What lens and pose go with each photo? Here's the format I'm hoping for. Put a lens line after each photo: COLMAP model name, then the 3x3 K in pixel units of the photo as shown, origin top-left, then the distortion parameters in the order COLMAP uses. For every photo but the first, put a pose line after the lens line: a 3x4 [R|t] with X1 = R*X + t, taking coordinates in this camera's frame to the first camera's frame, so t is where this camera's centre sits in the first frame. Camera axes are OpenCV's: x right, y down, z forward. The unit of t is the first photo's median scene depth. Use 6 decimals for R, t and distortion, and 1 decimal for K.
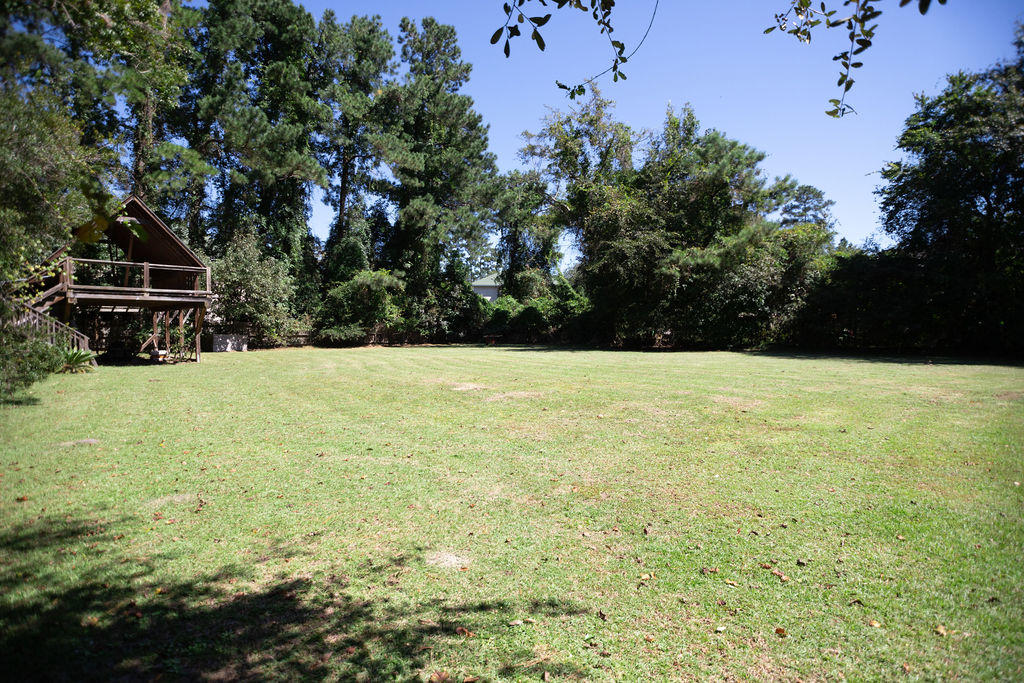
lens RADIAL K [[566.5, 0, 510.6], [0, 566.5, 344.0], [0, 0, 1]] dist [0.017614, 0.000082]
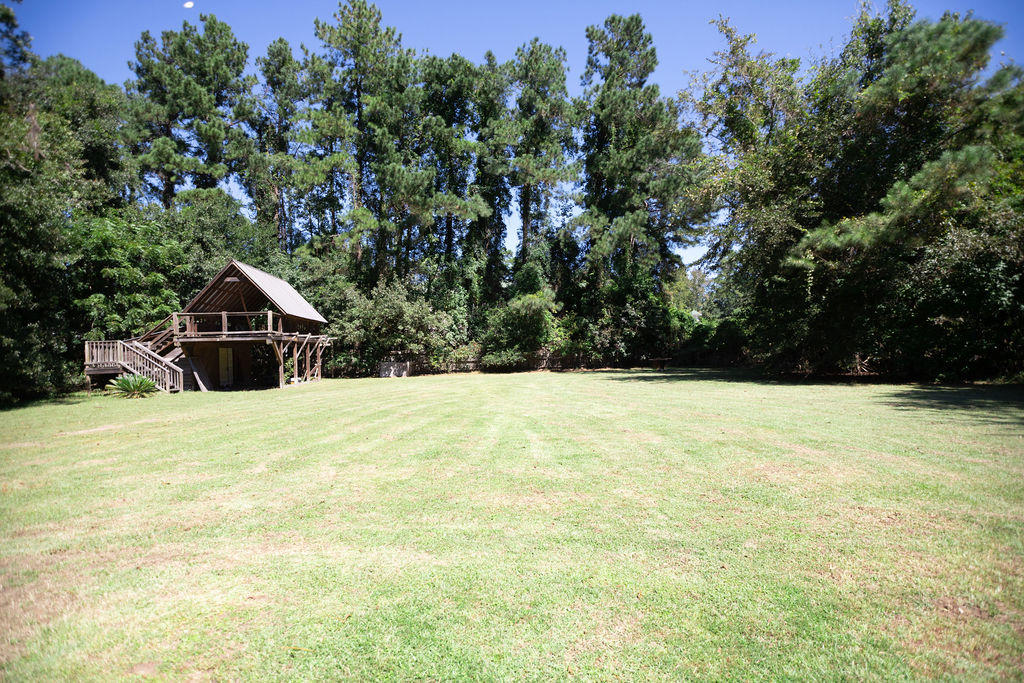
lens RADIAL K [[573.3, 0, 519.0], [0, 573.3, 343.1], [0, 0, 1]] dist [0.013403, 0.000873]
pose [[0.774100, -0.030505, -0.632327, 0.378862], [0.010093, 0.999306, -0.035854, -0.010024], [0.632982, 0.021373, 0.773871, 0.229236]]
